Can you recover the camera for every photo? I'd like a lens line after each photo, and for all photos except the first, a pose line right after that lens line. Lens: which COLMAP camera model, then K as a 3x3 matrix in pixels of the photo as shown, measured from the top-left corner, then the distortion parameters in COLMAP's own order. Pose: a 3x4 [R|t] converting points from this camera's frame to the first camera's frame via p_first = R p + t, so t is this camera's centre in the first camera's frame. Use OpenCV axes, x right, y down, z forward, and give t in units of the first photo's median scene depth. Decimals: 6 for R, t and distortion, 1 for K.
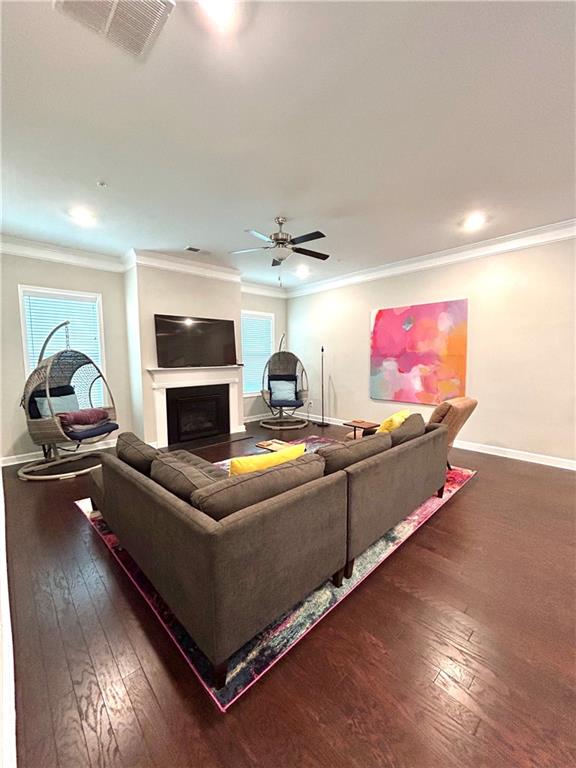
lens RADIAL K [[312.5, 0, 289.3], [0, 312.5, 383.4], [0, 0, 1]] dist [-0.004475, 0.000178]
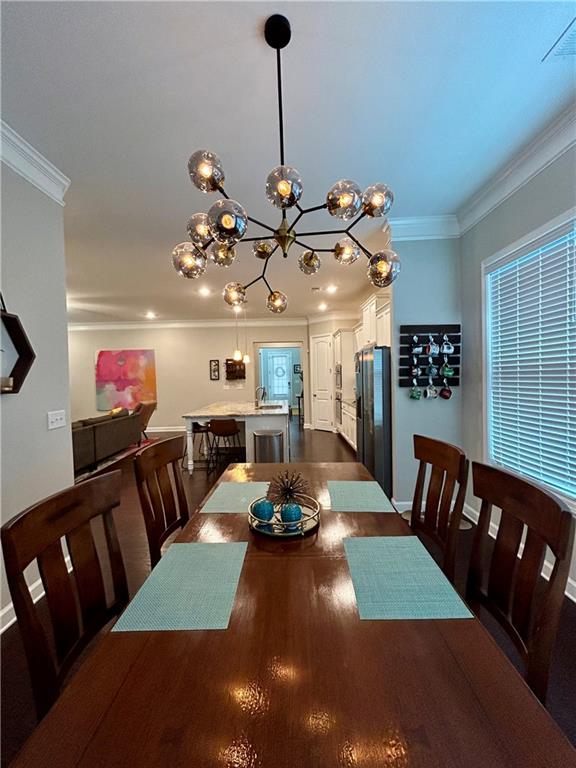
lens RADIAL K [[312.5, 0, 285.7], [0, 312.5, 384.1], [0, 0, 1]] dist [-0.004475, 0.000178]
pose [[0.684253, -0.027111, 0.728741, -0.212426], [0.081533, 0.995887, -0.039507, 0.060545], [-0.724673, 0.086449, 0.683649, -0.696082]]
